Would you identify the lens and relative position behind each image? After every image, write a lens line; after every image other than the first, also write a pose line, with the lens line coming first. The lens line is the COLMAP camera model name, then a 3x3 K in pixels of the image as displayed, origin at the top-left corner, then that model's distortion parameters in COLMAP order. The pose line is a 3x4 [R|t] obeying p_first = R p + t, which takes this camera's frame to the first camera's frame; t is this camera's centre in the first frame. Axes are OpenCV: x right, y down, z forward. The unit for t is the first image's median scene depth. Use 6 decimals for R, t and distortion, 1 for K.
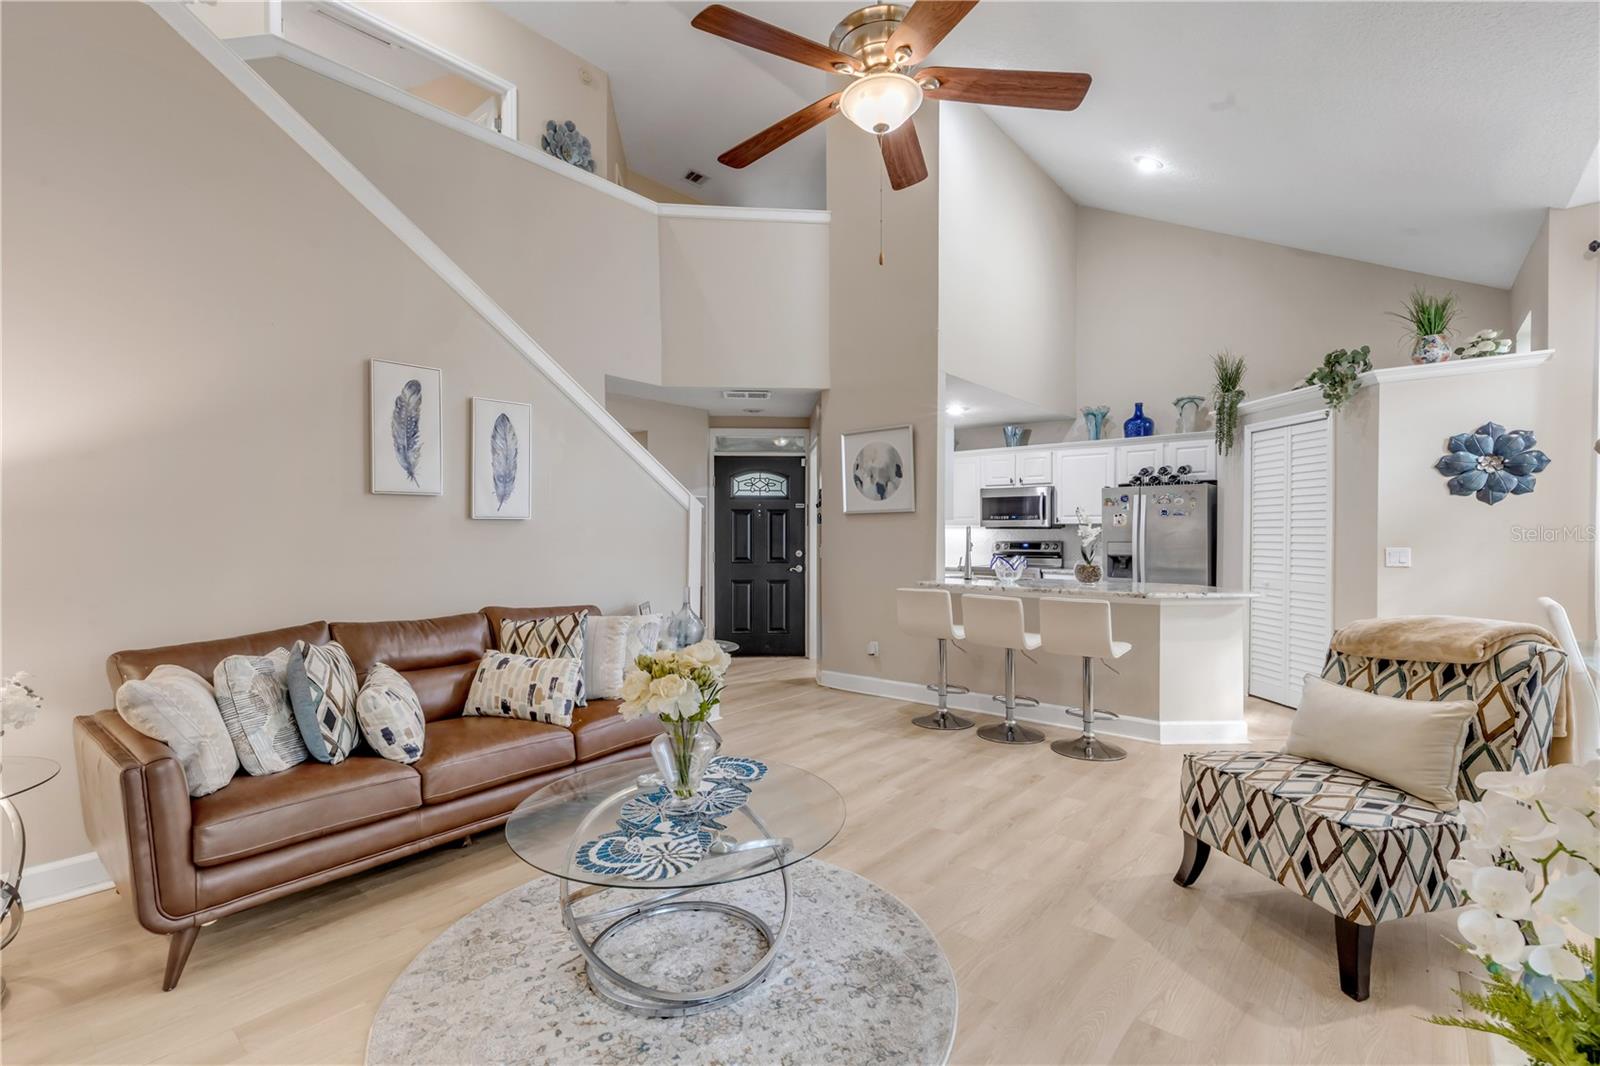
lens RADIAL K [[719.4, 0, 803.3], [0, 719.4, 535.6], [0, 0, 1]] dist [0.001792, -0.000483]
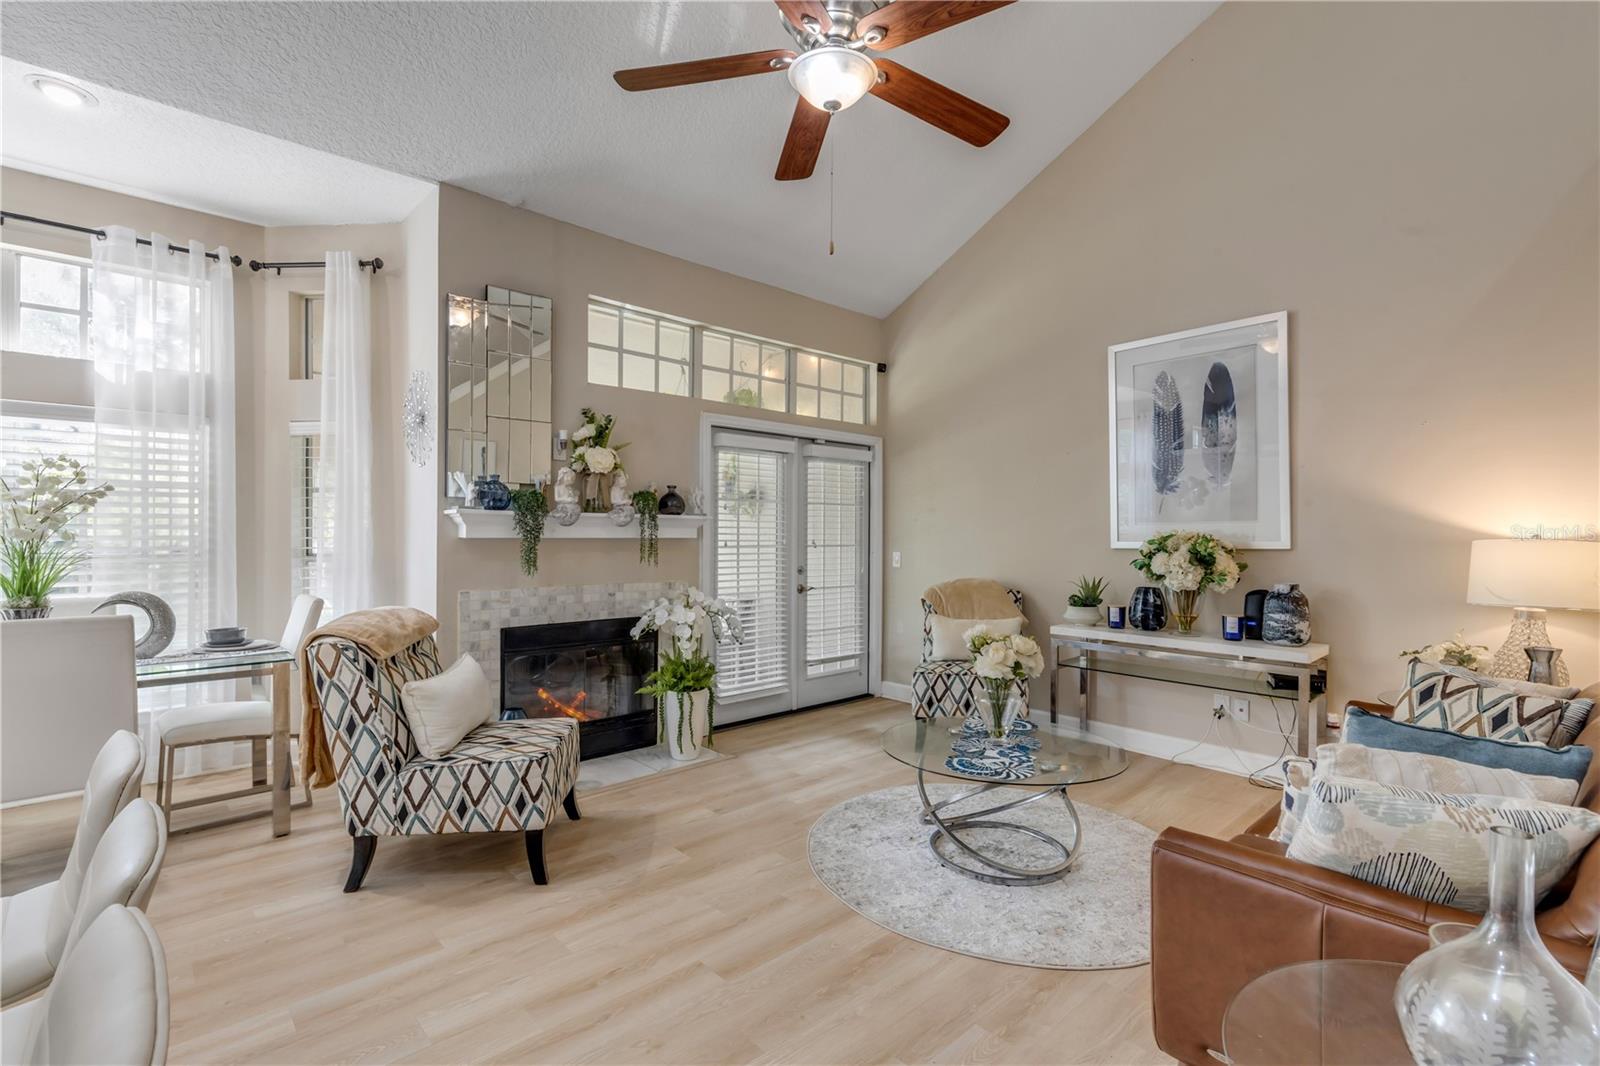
lens RADIAL K [[719.4, 0, 793.6], [0, 719.4, 541.0], [0, 0, 1]] dist [0.001792, -0.000483]
pose [[-0.990771, -0.008134, 0.135305, 0.015511], [-0.006183, 0.999871, 0.014837, -0.013250], [-0.135408, 0.013863, -0.990693, 0.985803]]
